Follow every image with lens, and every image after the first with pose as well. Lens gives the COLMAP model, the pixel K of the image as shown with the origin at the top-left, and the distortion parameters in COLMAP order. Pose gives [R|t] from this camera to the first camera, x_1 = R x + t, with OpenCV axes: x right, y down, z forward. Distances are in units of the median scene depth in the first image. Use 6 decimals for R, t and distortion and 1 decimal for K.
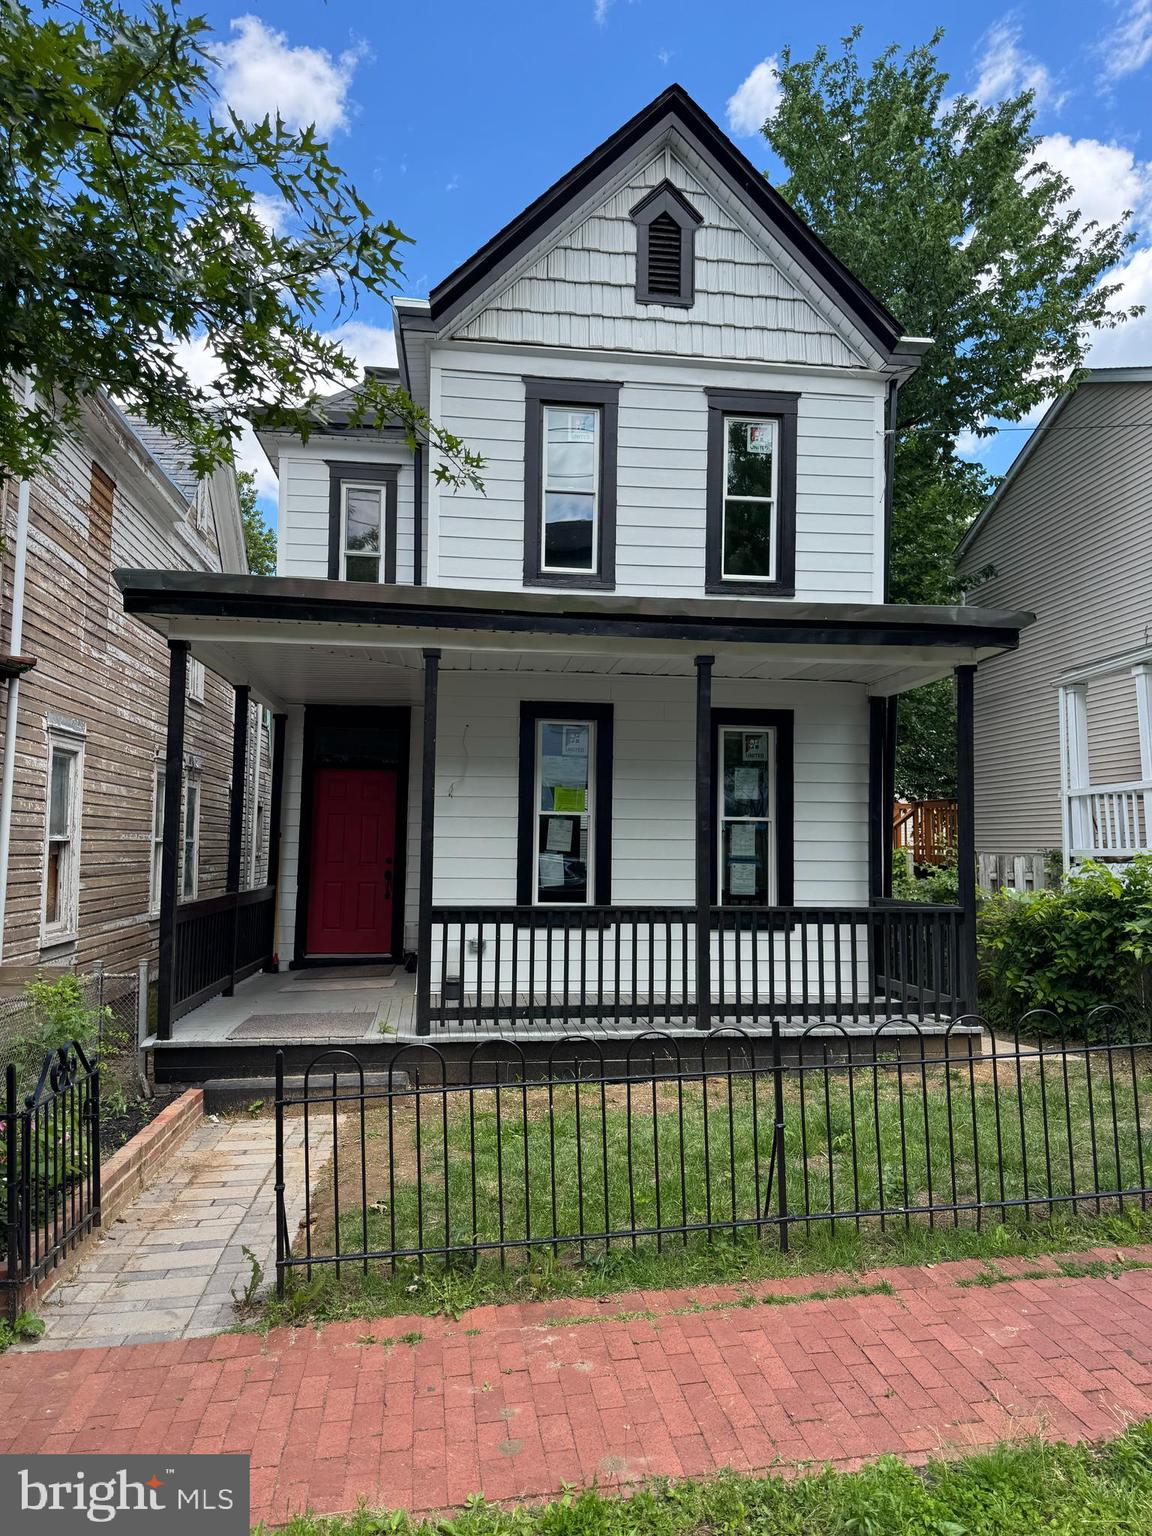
lens RADIAL K [[1083.8, 0, 574.4], [0, 1083.8, 777.9], [0, 0, 1]] dist [0.030791, -0.044069]
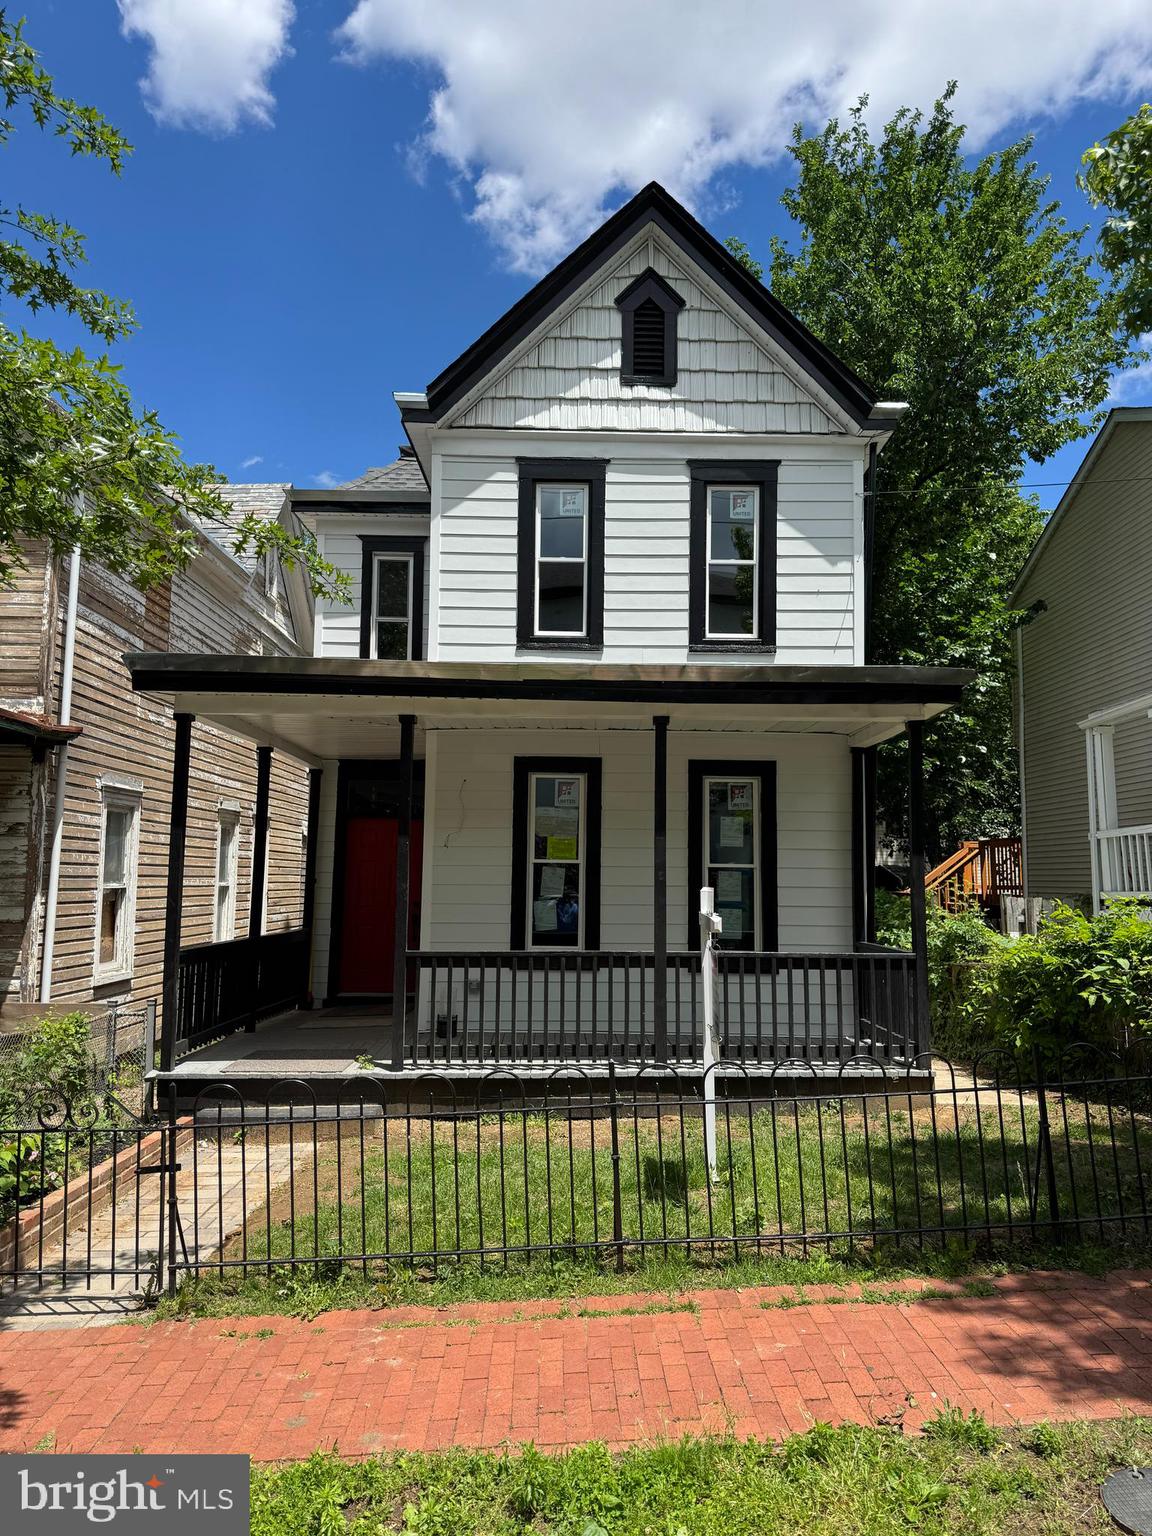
lens RADIAL K [[1083.8, 0, 578.8], [0, 1083.8, 773.5], [0, 0, 1]] dist [0.030791, -0.044069]
pose [[0.994438, -0.013852, -0.104411, 0.122197], [0.010128, 0.999296, -0.036117, -0.015243], [0.104838, 0.034859, 0.993878, -0.056347]]
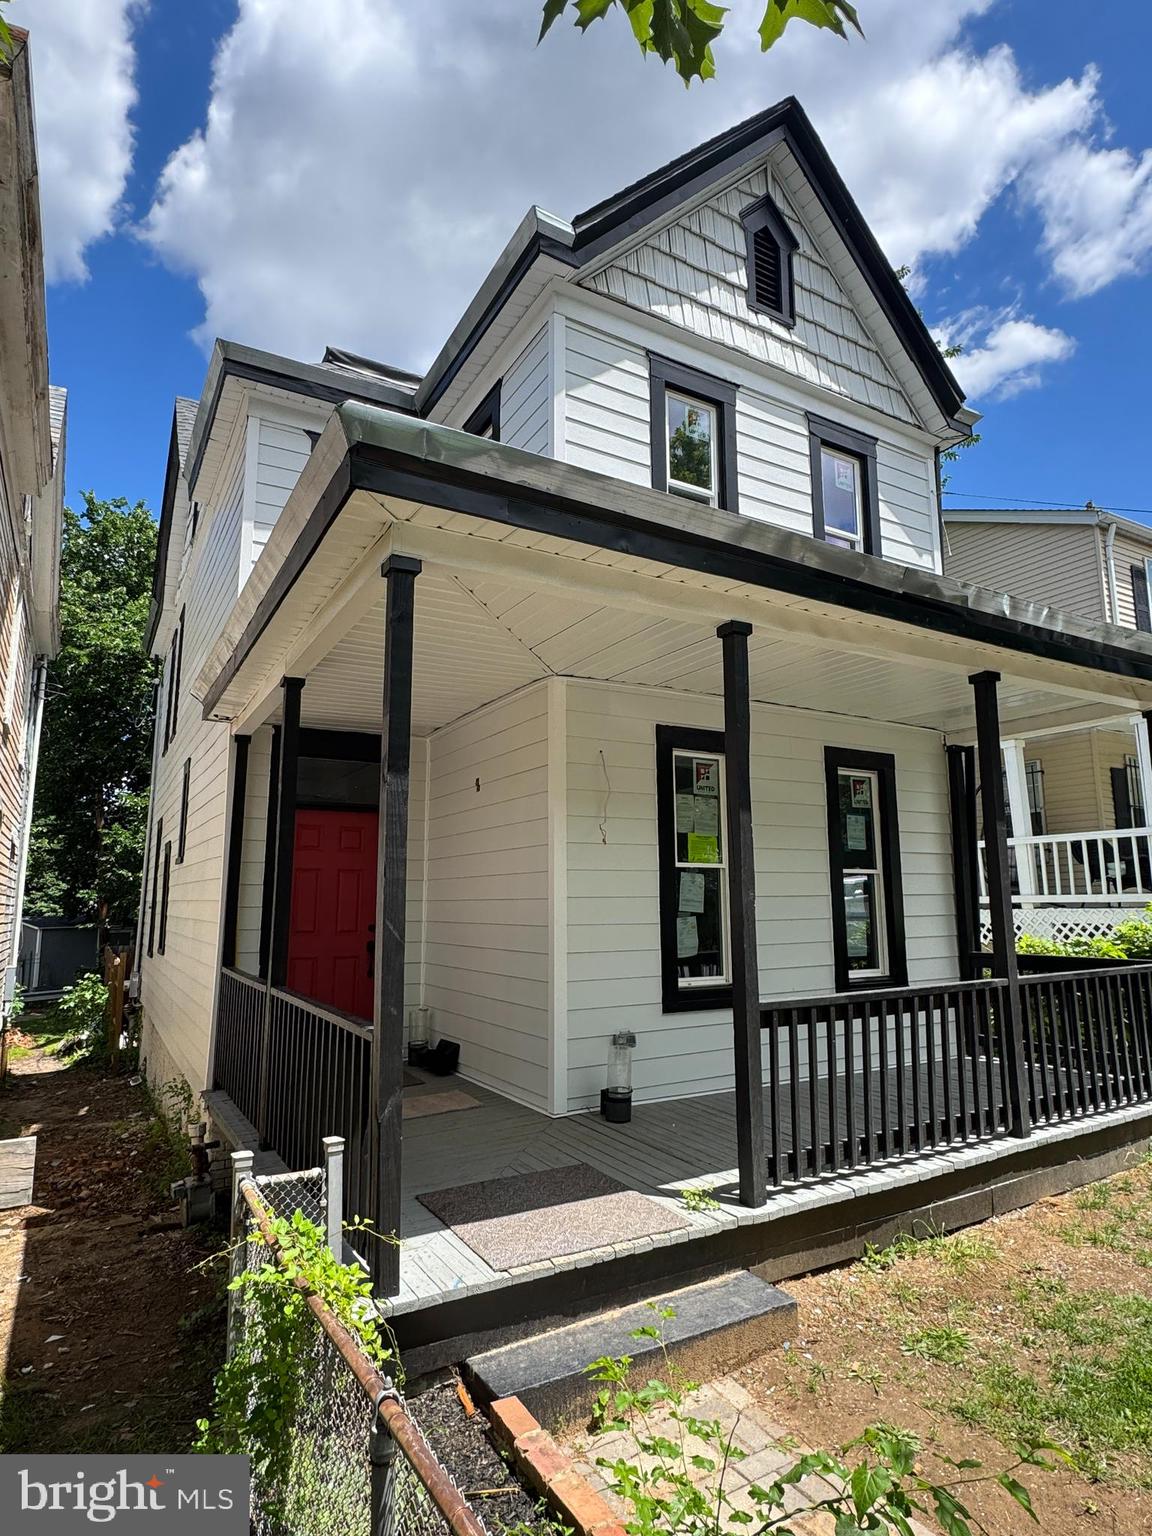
lens RADIAL K [[832.8, 0, 583.8], [0, 832.8, 760.1], [0, 0, 1]] dist [-0.000255, 0.000541]
pose [[0.915414, 0.046630, 0.399805, -0.337433], [-0.009267, 0.995446, -0.094881, 0.013483], [-0.402408, 0.083150, 0.911676, 0.449649]]
